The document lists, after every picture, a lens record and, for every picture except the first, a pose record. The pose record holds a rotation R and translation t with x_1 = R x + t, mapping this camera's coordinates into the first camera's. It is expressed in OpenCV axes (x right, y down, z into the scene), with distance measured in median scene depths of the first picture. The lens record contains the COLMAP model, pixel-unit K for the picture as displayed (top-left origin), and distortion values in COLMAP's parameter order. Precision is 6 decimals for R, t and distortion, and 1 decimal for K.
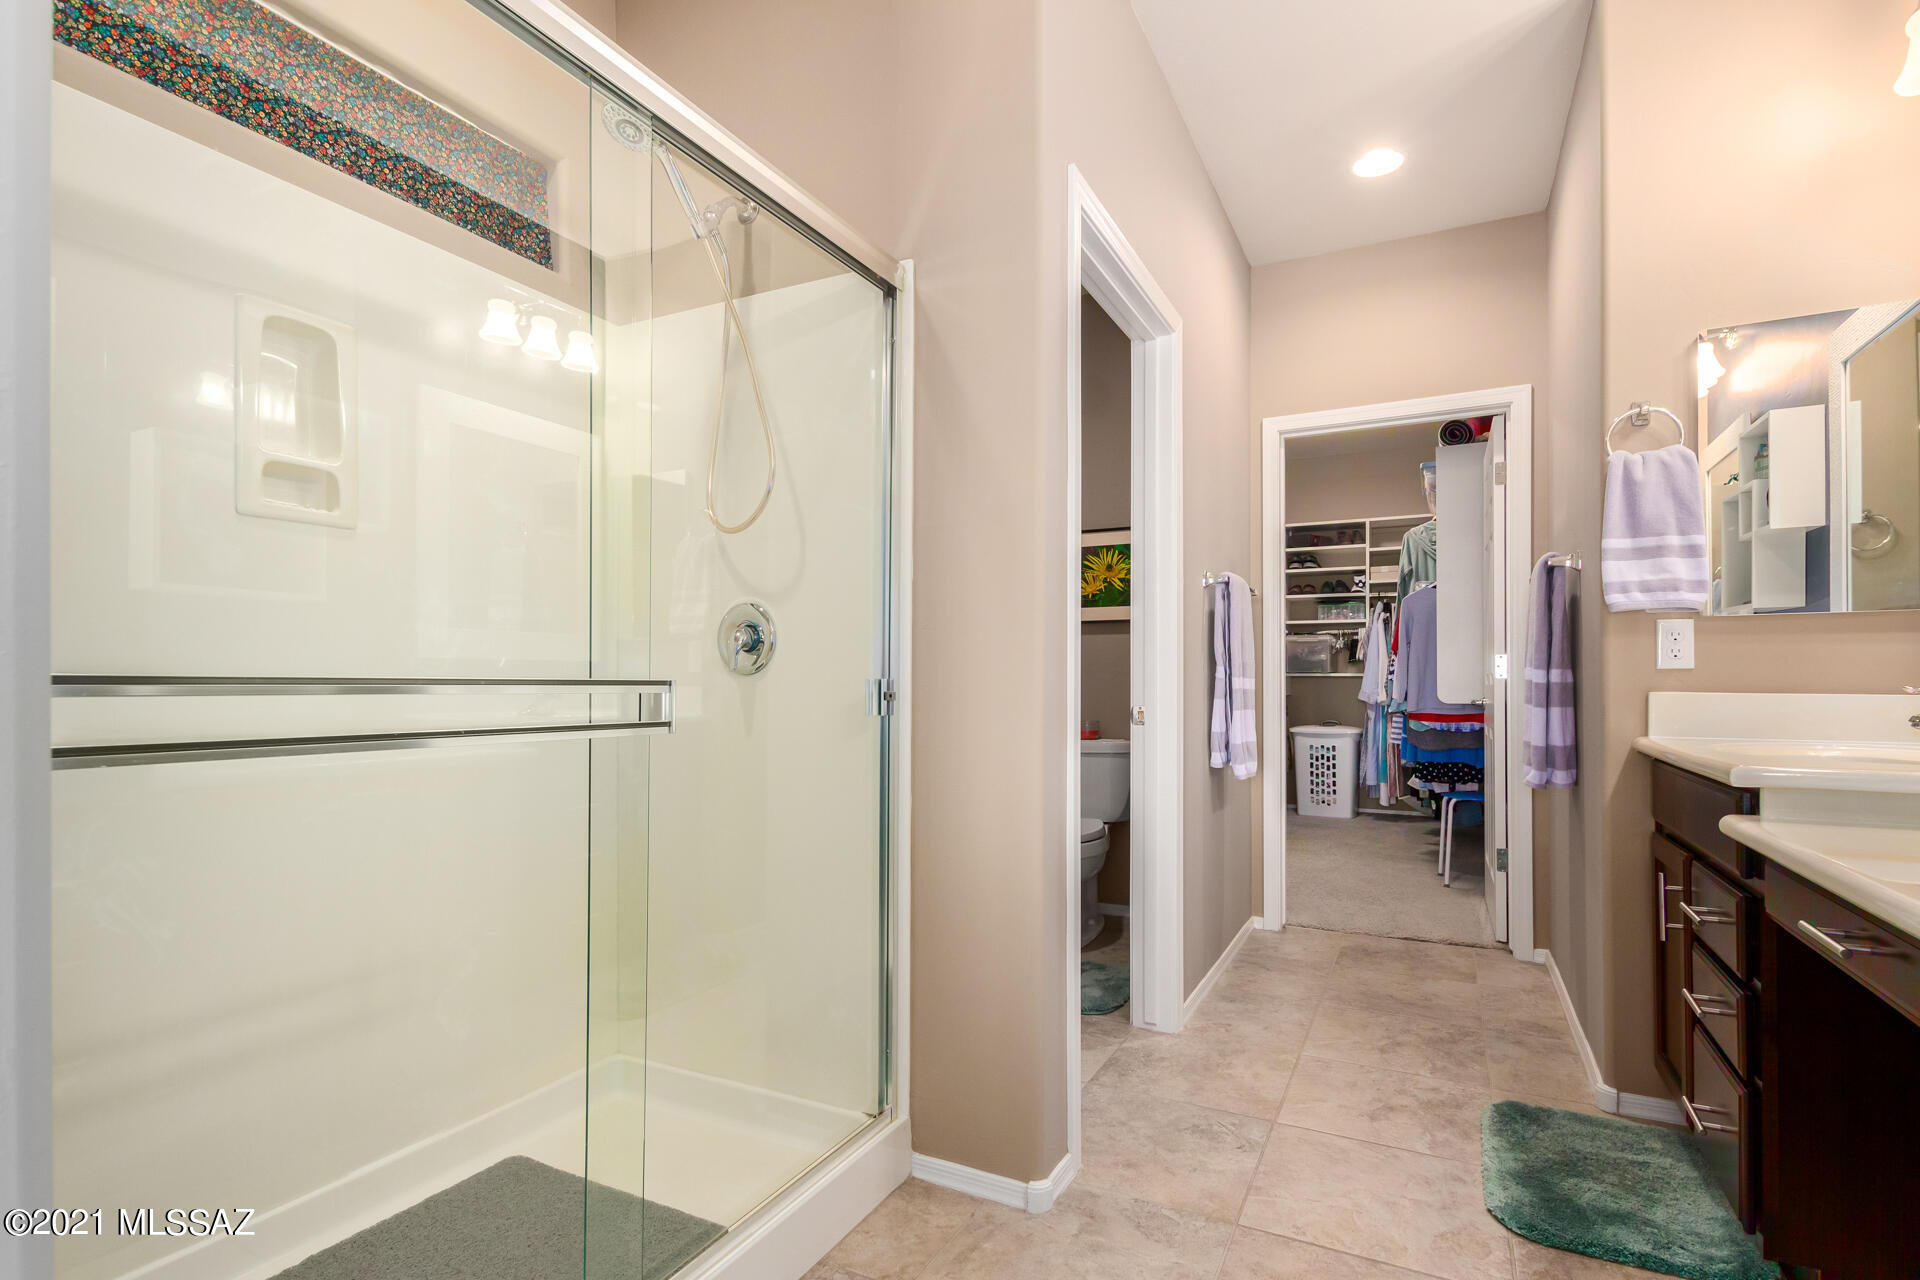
lens RADIAL K [[926.3, 0, 957.2], [0, 926.3, 673.7], [0, 0, 1]] dist [0.000481, -0.001153]
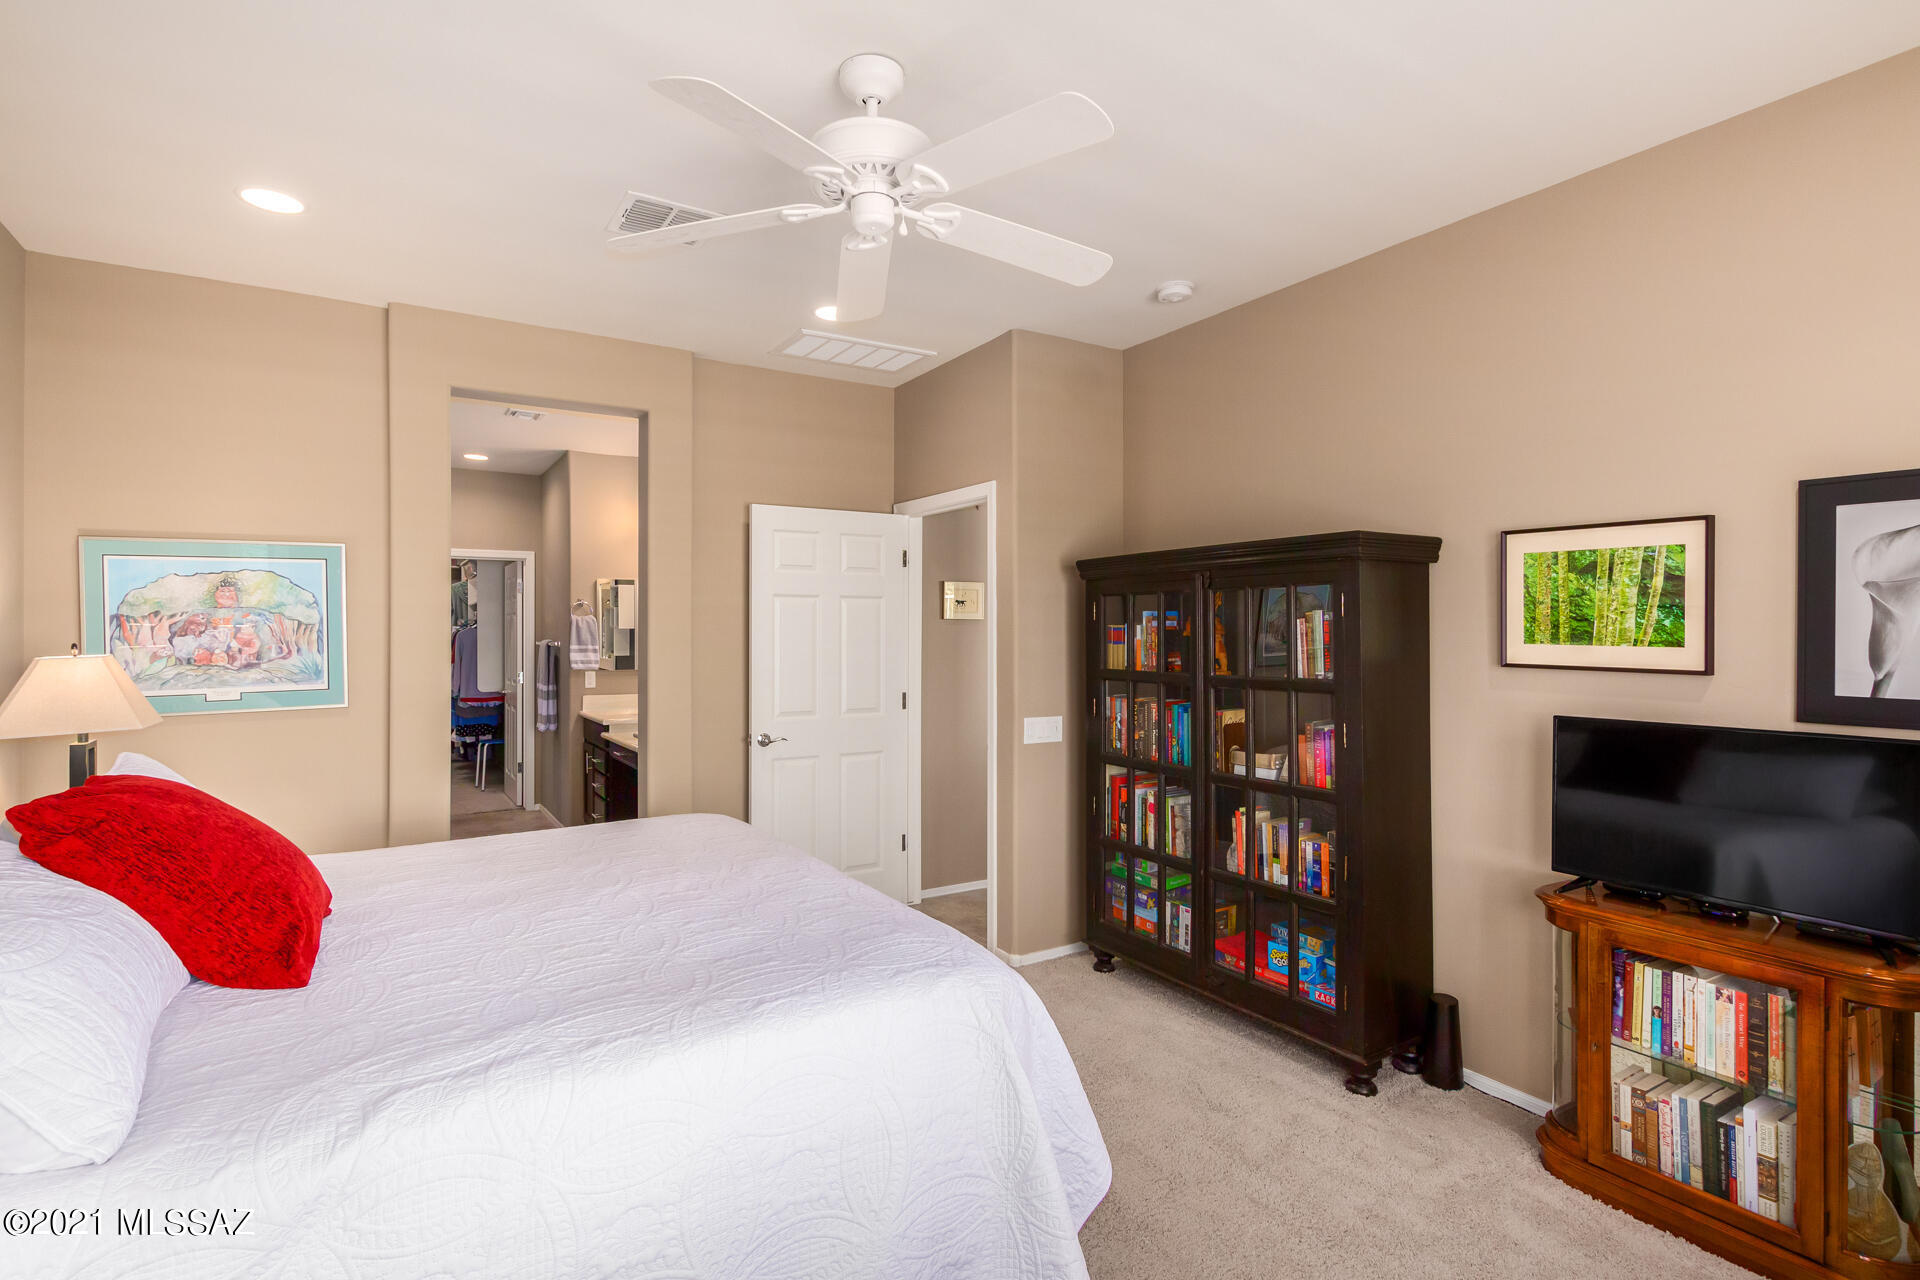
lens RADIAL K [[881.9, 0, 916.4], [0, 881.9, 642.3], [0, 0, 1]] dist [0.000464, -0.000169]
pose [[0.523013, 0.001233, 0.852324, -0.840542], [-0.006237, 0.999978, 0.002381, -0.124709], [-0.852302, -0.006561, 0.523009, -1.058211]]
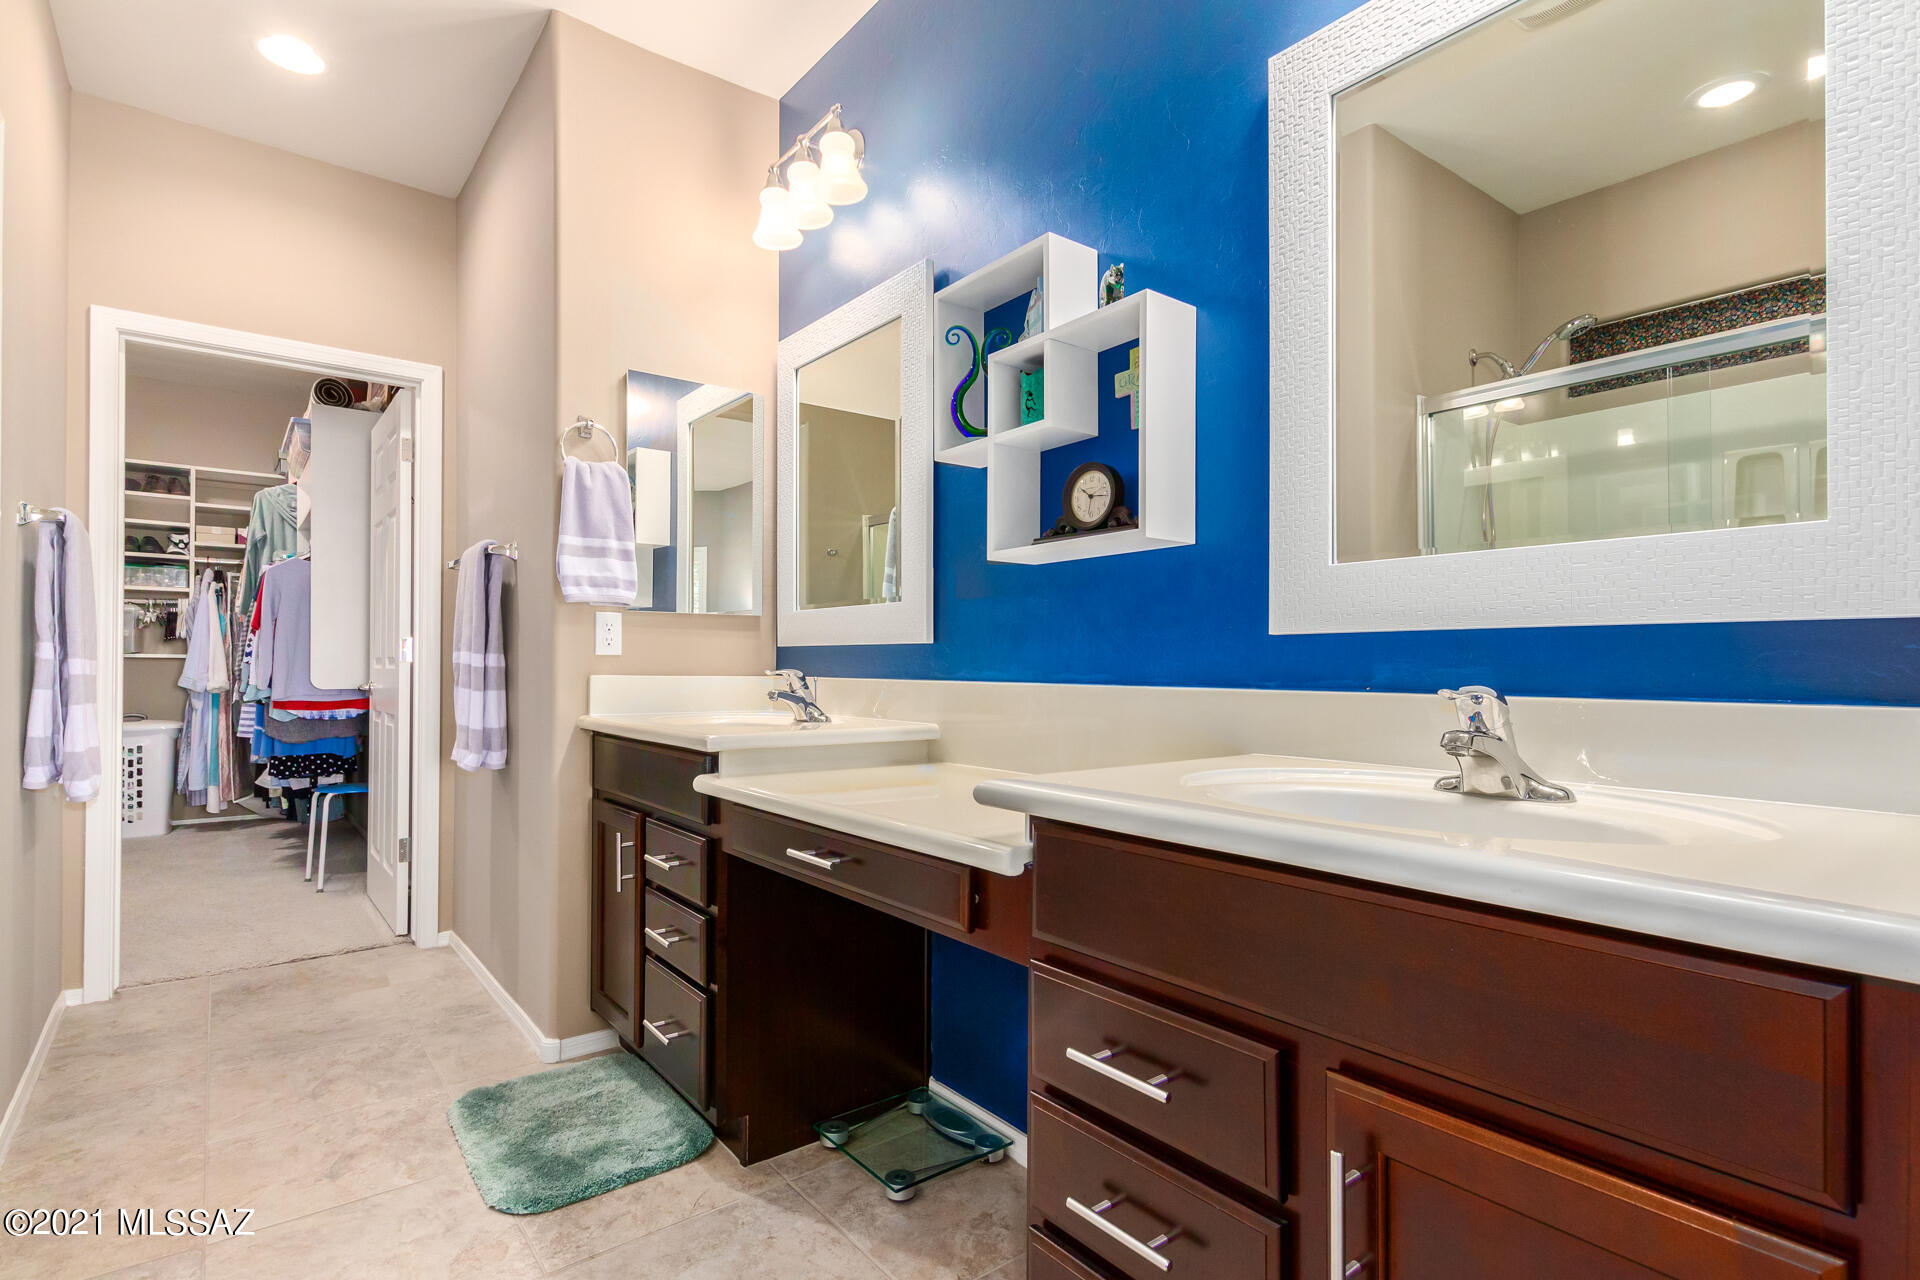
lens RADIAL K [[931.8, 0, 960.4], [0, 931.8, 657.0], [0, 0, 1]] dist [0.010801, -0.000987]
pose [[0.415193, 0.010923, 0.909668, -0.075597], [-0.011061, 0.999915, -0.006958, 0.000330], [-0.909666, -0.007173, 0.415279, 0.086376]]
